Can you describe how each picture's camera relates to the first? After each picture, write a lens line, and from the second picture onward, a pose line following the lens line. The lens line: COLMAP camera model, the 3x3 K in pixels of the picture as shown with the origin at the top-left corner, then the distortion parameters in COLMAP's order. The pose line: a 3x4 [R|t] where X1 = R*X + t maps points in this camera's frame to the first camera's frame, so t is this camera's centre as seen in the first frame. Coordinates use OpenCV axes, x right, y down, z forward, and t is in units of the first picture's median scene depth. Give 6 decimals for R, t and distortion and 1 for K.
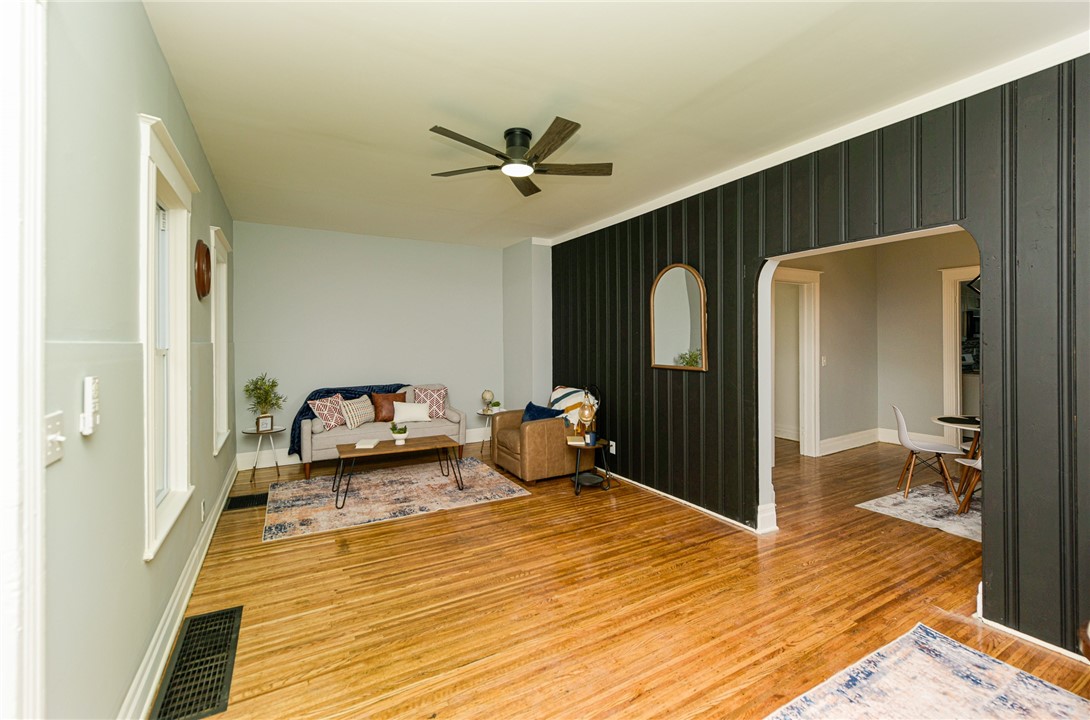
lens RADIAL K [[460.7, 0, 544.7], [0, 460.7, 338.4], [0, 0, 1]] dist [0.000662, 0.000254]
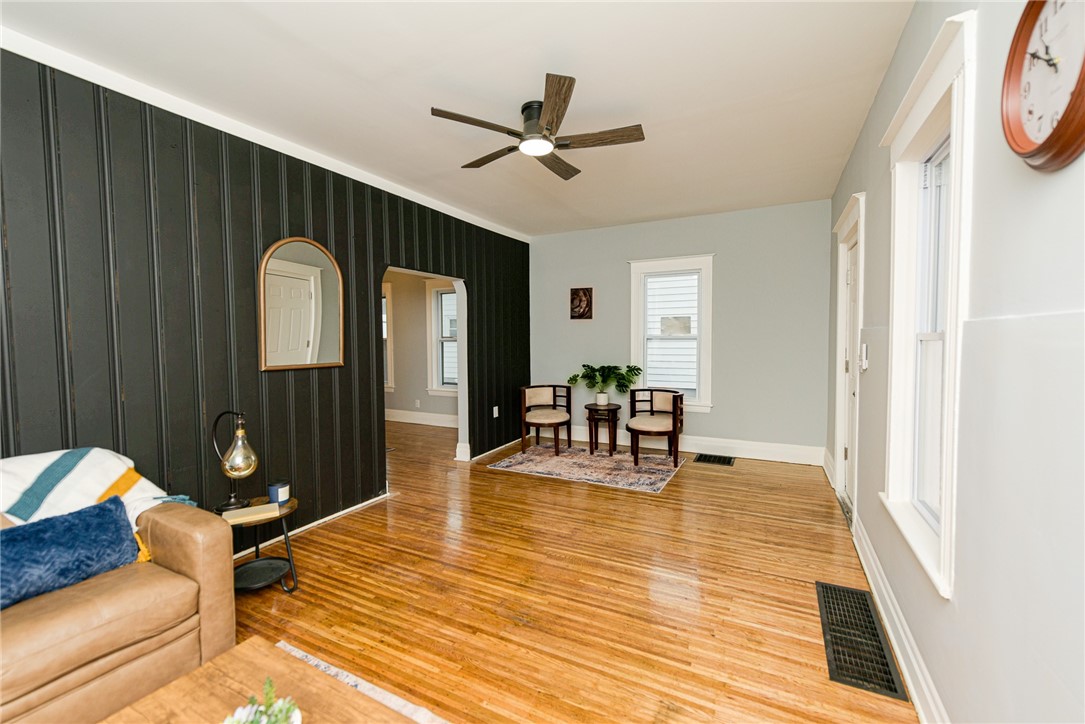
lens RADIAL K [[440.1, 0, 549.6], [0, 440.1, 357.8], [0, 0, 1]] dist [0.001561, 0.000156]
pose [[-0.545917, -0.030142, 0.837297, -0.607976], [0.004591, 0.999230, 0.038965, 0.020102], [-0.837827, 0.025116, -0.545358, 1.080237]]
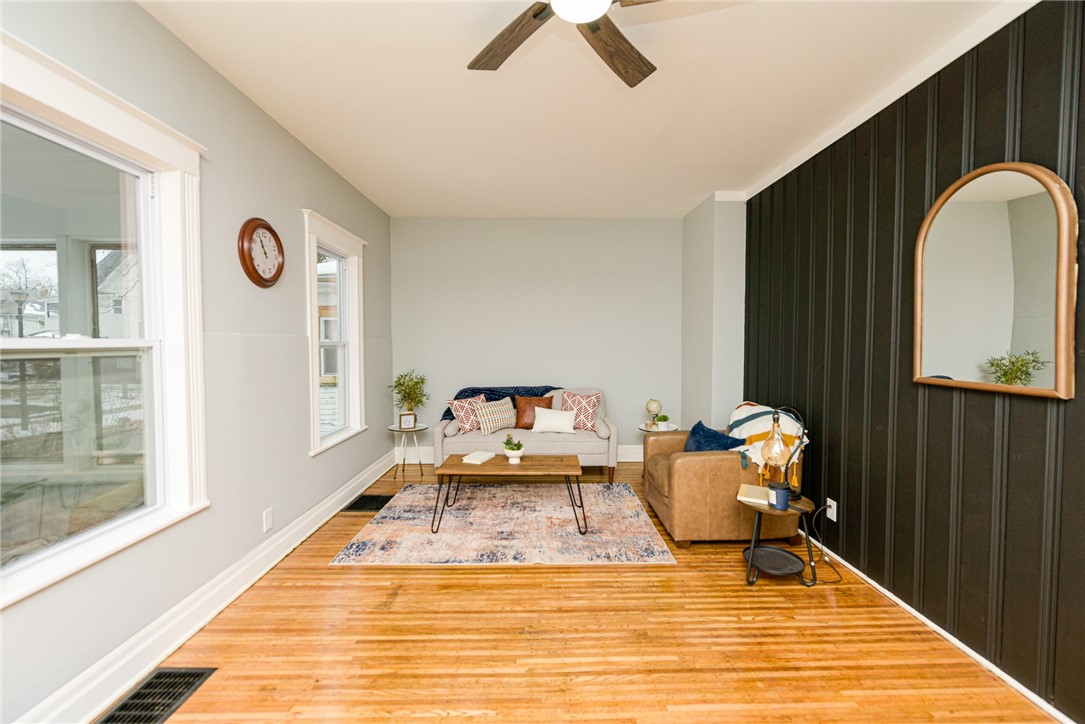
lens RADIAL K [[440.1, 0, 549.6], [0, 440.1, 357.8], [0, 0, 1]] dist [0.001561, 0.000156]
pose [[0.878389, 0.019937, -0.477530, 0.115104], [0.000538, 0.999088, 0.042700, 0.013720], [0.477946, -0.037764, 0.877577, 0.389652]]
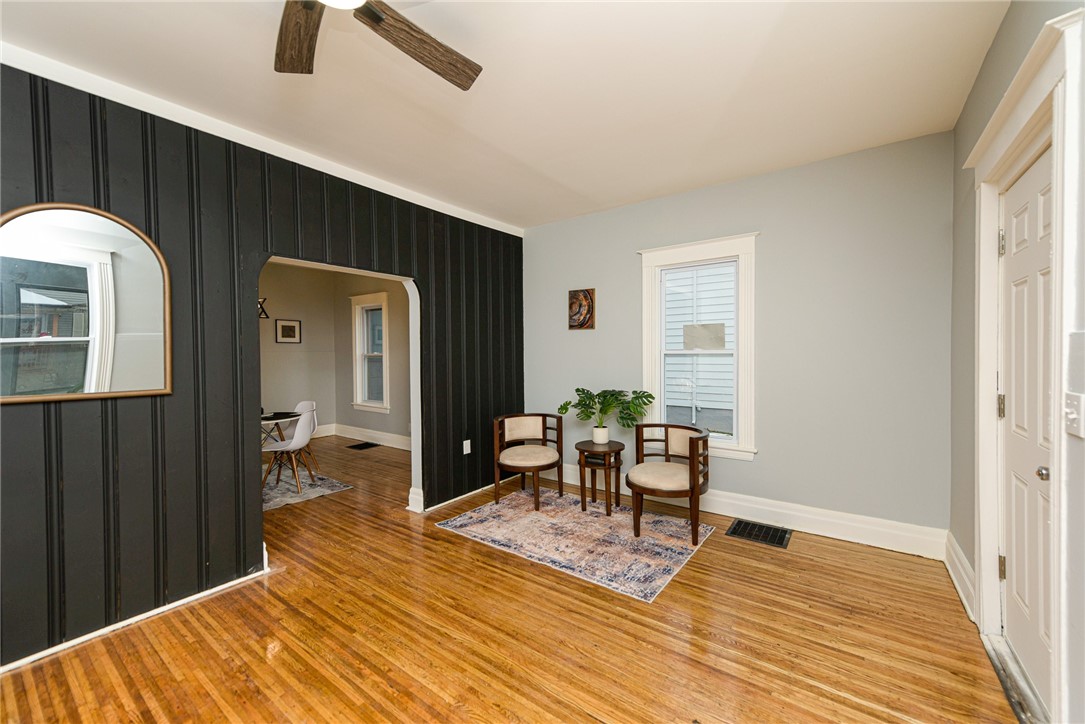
lens RADIAL K [[425.2, 0, 549.0], [0, 425.2, 360.5], [0, 0, 1]] dist [0.009316, -0.000050]
pose [[-0.411156, -0.007727, 0.911532, -0.408807], [0.004584, 0.999934, 0.010545, 0.018443], [-0.911554, 0.008514, -0.411093, 0.721819]]
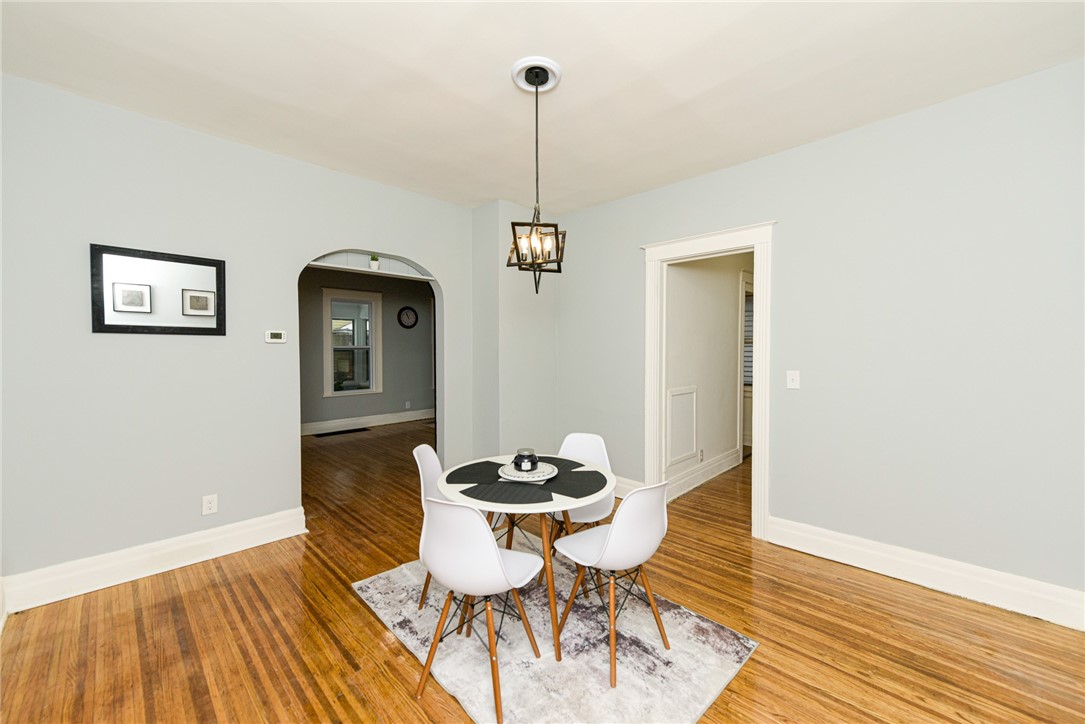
lens RADIAL K [[425.2, 0, 549.0], [0, 425.2, 360.5], [0, 0, 1]] dist [0.009316, -0.000050]
pose [[0.275688, 0.034281, -0.960636, 1.480230], [0.006227, 0.999279, 0.037447, 0.012172], [0.961227, -0.016305, 0.275276, 0.842876]]
